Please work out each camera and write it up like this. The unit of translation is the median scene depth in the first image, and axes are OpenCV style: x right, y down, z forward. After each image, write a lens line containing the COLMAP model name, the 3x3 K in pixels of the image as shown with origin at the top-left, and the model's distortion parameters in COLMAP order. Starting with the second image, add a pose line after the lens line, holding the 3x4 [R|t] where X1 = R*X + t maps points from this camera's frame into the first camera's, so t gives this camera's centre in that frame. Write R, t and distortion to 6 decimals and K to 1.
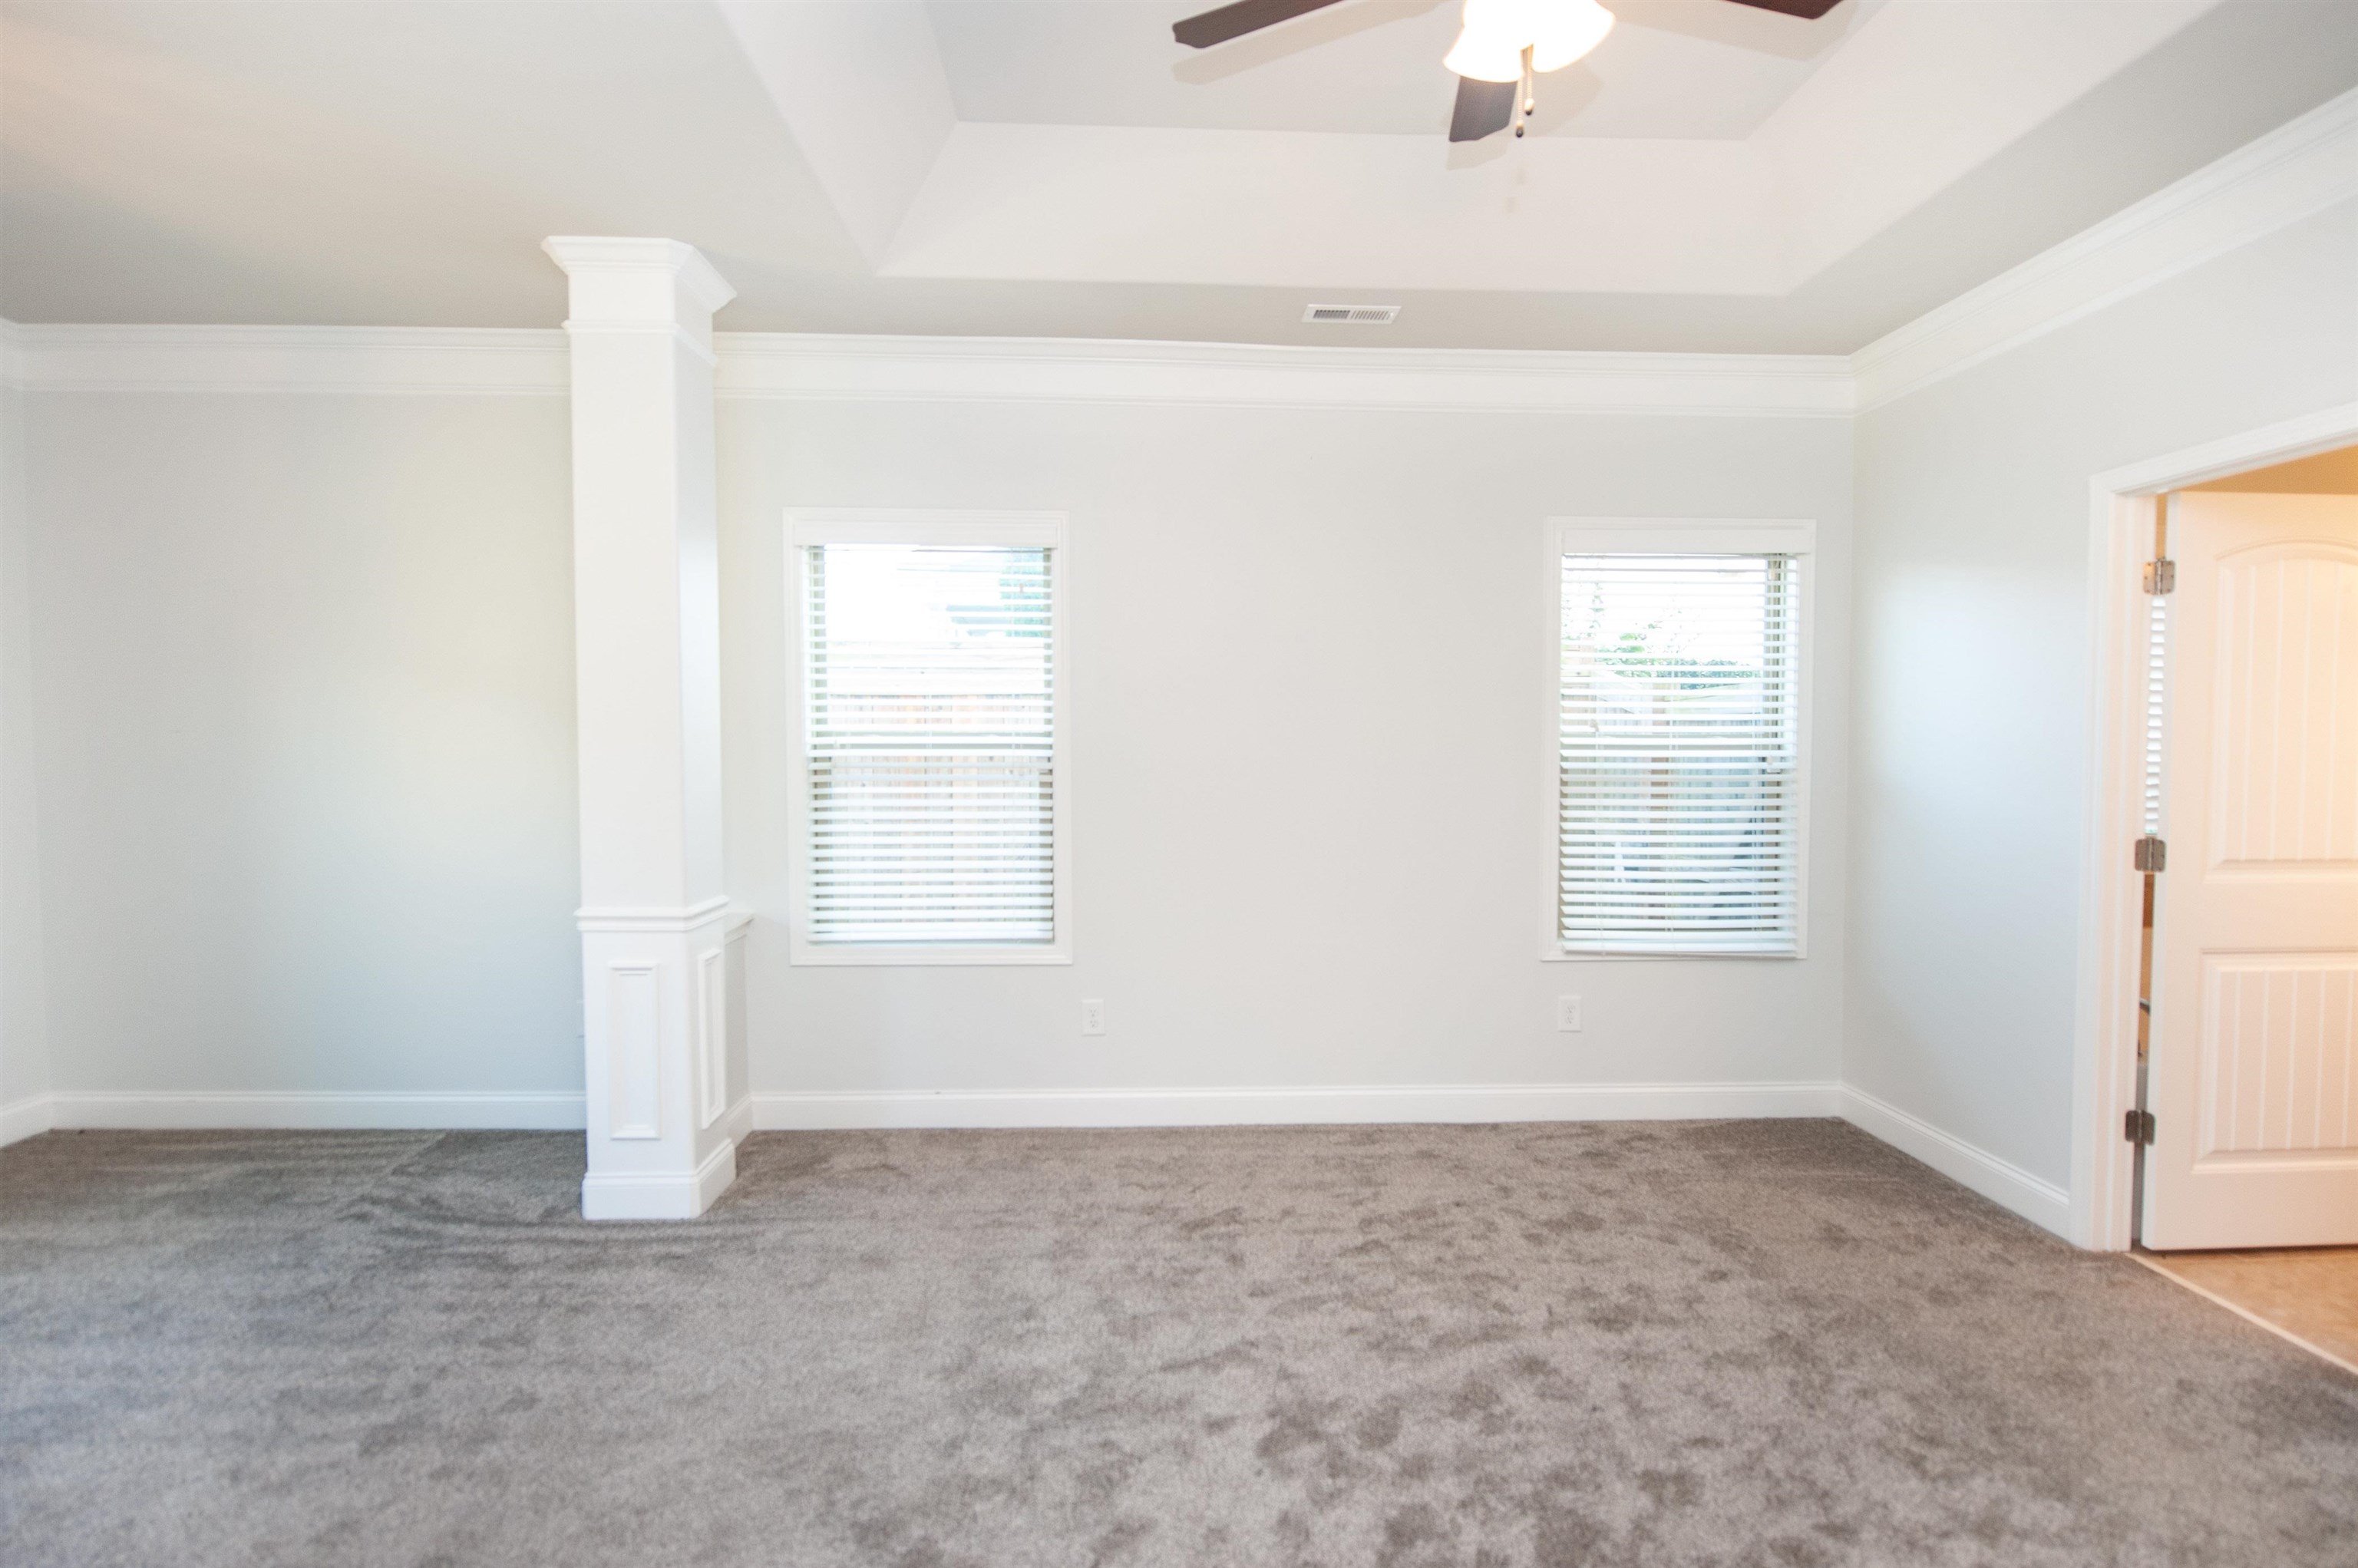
lens RADIAL K [[1114.5, 0, 1181.4], [0, 1114.5, 795.7], [0, 0, 1]] dist [0.000902, -0.013385]
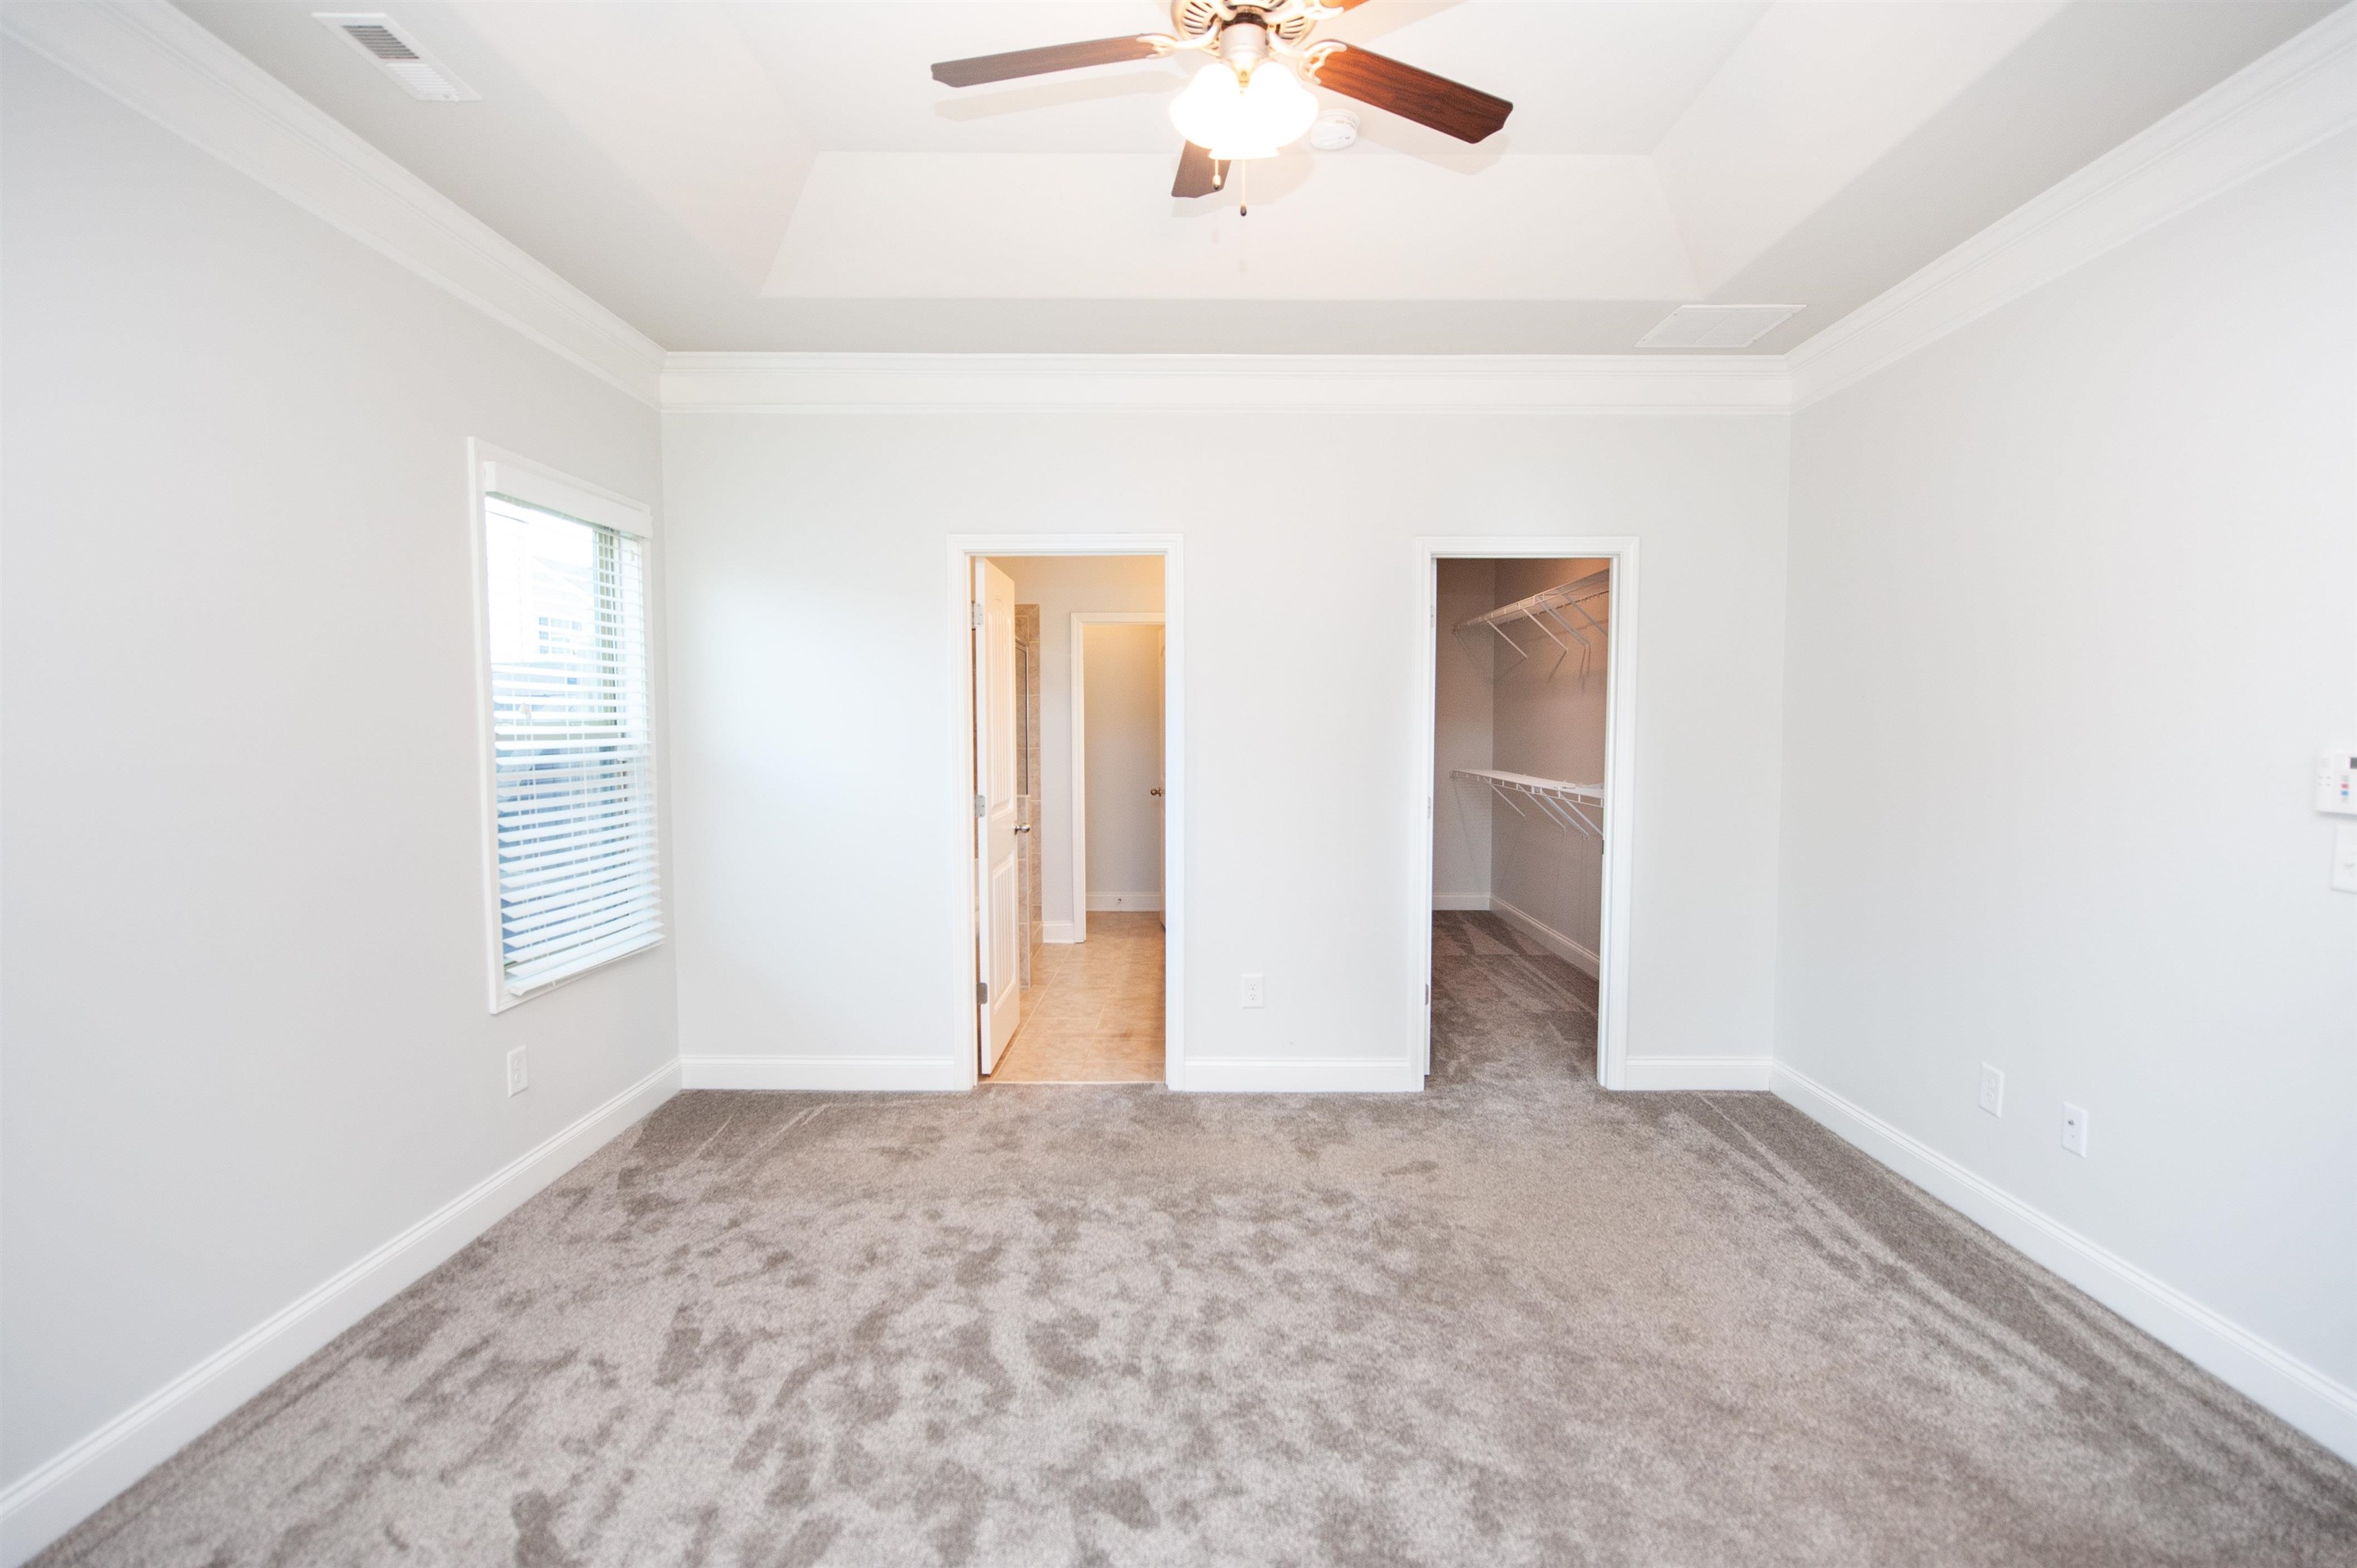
lens RADIAL K [[1114.0, 0, 1180.9], [0, 1114.0, 795.7], [0, 0, 1]] dist [0.000902, -0.013385]
pose [[0.063883, -0.067185, 0.995693, -0.500831], [0.049274, 0.996727, 0.064093, -0.036414], [-0.996740, 0.044968, 0.066985, 0.568921]]
